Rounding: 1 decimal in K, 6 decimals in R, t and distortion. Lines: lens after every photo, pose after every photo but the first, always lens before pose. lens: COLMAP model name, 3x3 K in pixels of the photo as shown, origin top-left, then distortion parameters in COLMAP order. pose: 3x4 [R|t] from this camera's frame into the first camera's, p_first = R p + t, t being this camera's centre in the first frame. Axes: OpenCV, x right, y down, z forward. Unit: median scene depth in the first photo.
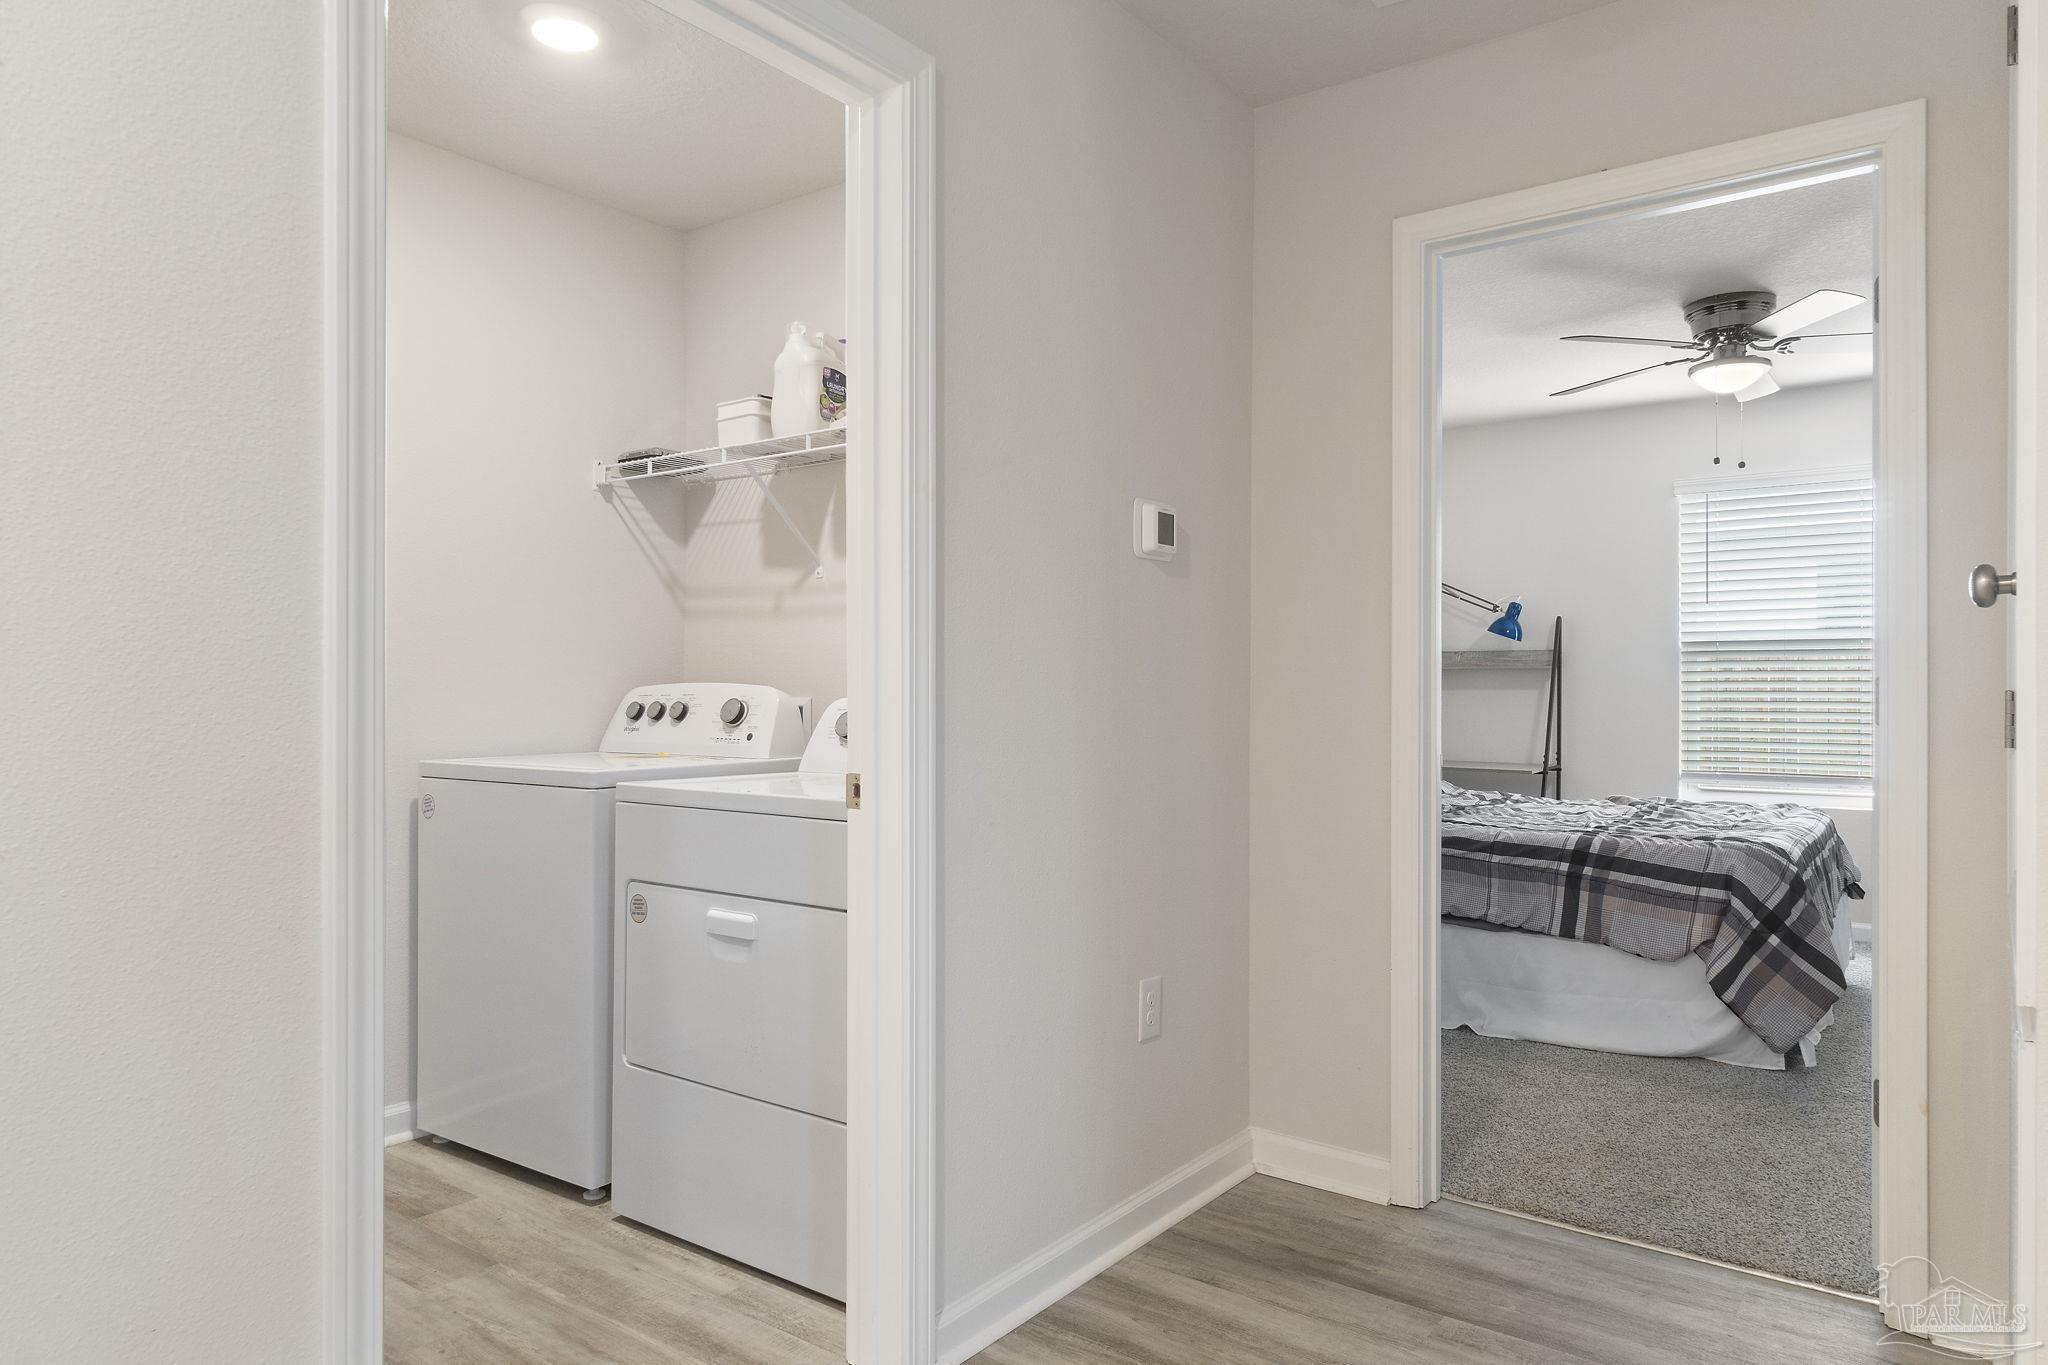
lens RADIAL K [[1304.5, 0, 1030.6], [0, 1304.5, 683.9], [0, 0, 1]] dist [-0.004779, -0.001976]
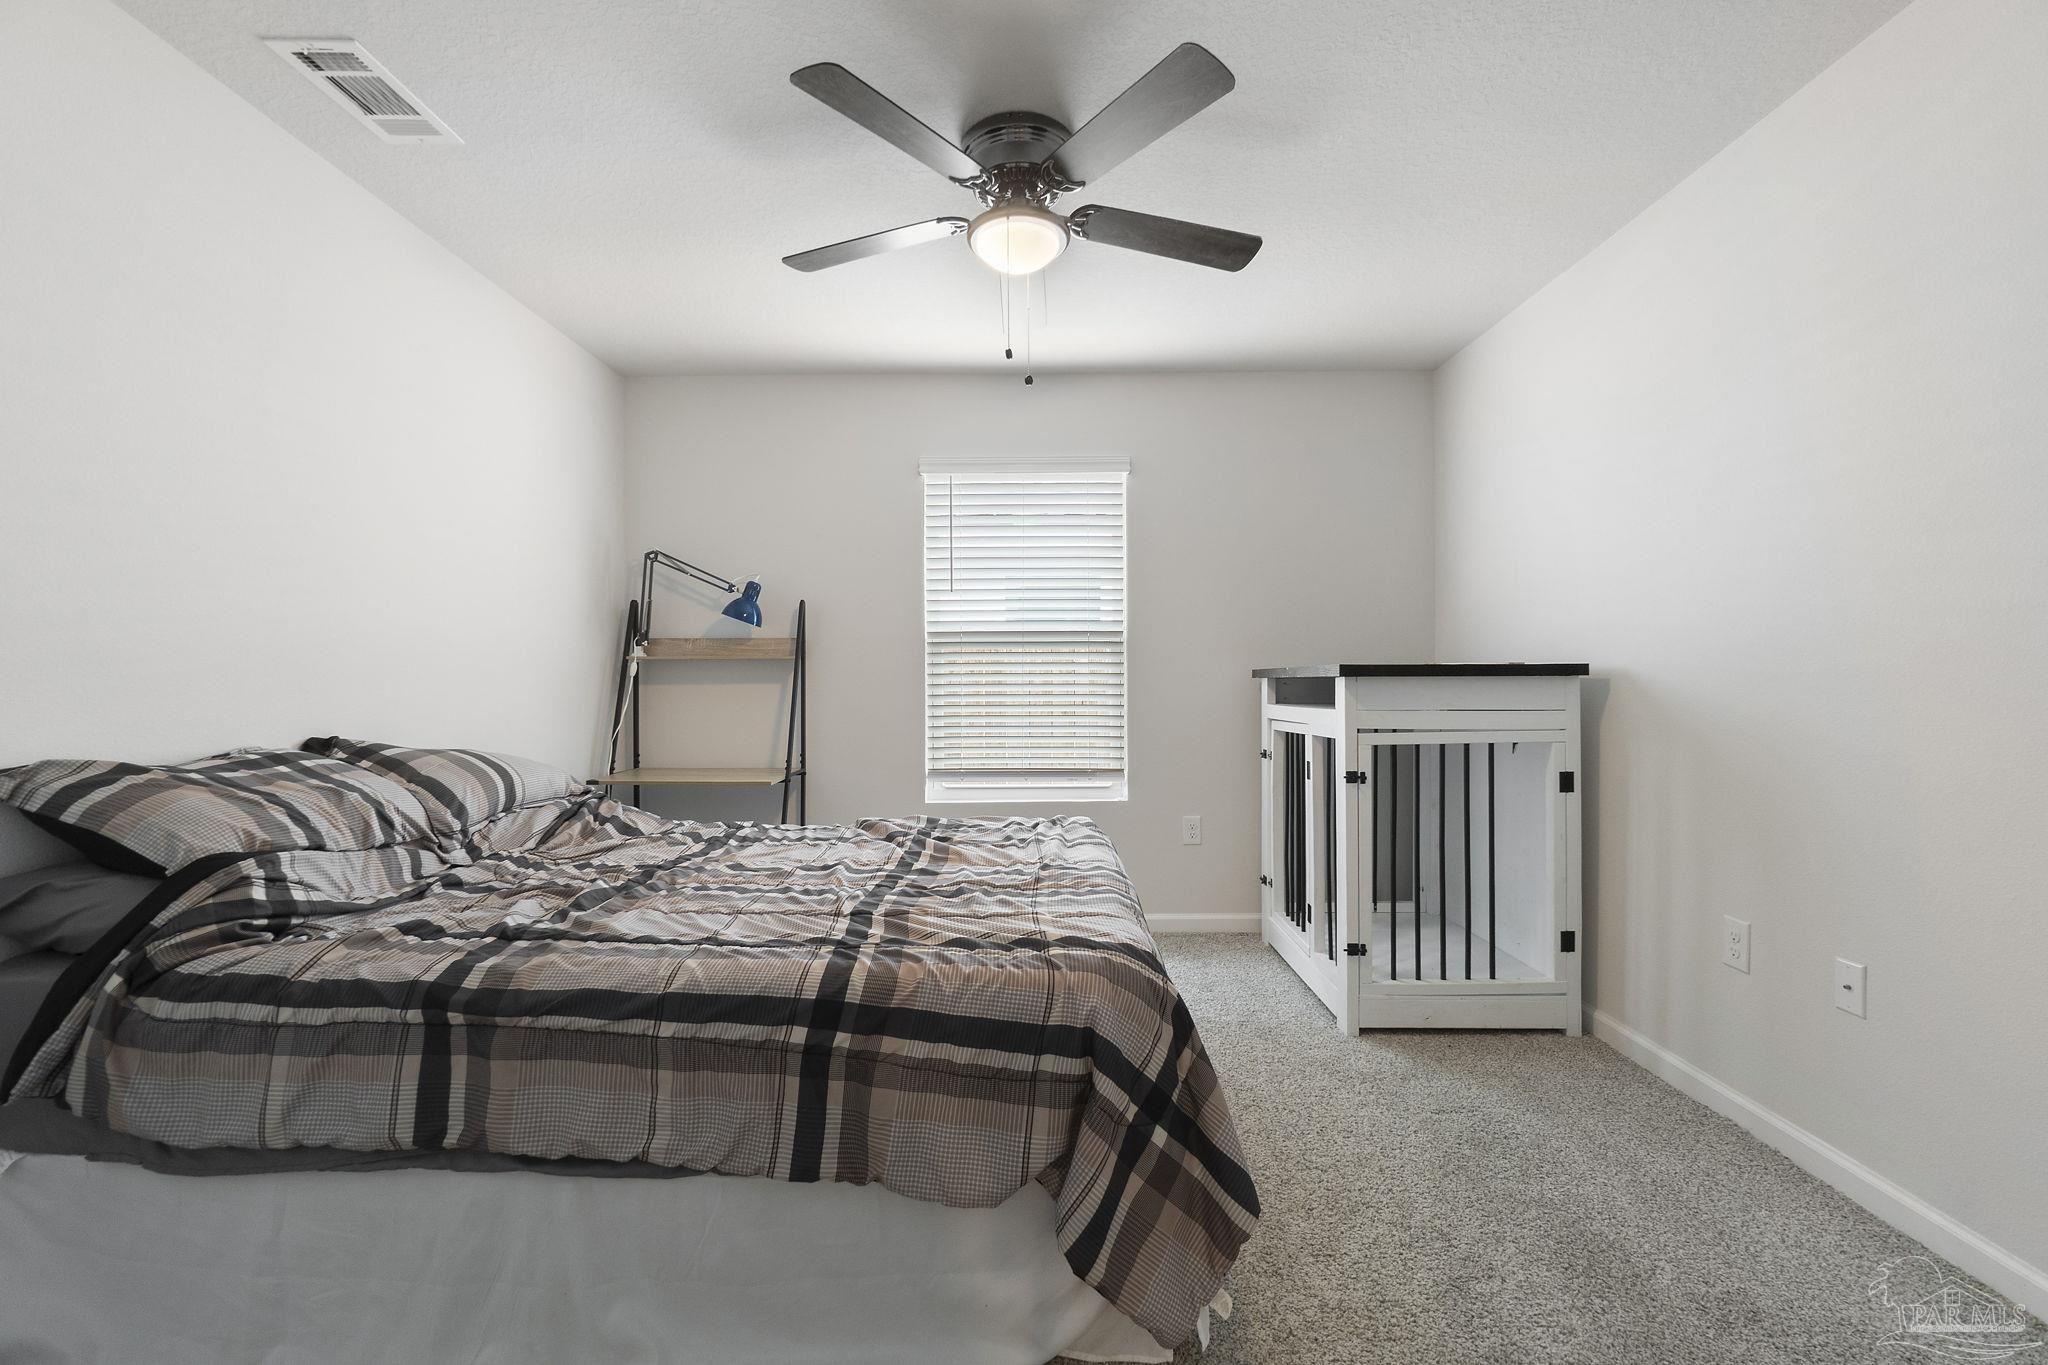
lens RADIAL K [[1018.0, 0, 1030.8], [0, 1018.0, 679.4], [0, 0, 1]] dist [0.001396, 0.000010]
pose [[0.826282, -0.005102, 0.563234, 0.260584], [0.004542, 0.999987, 0.002394, 0.001196], [-0.563239, 0.000580, 0.826294, 0.619101]]
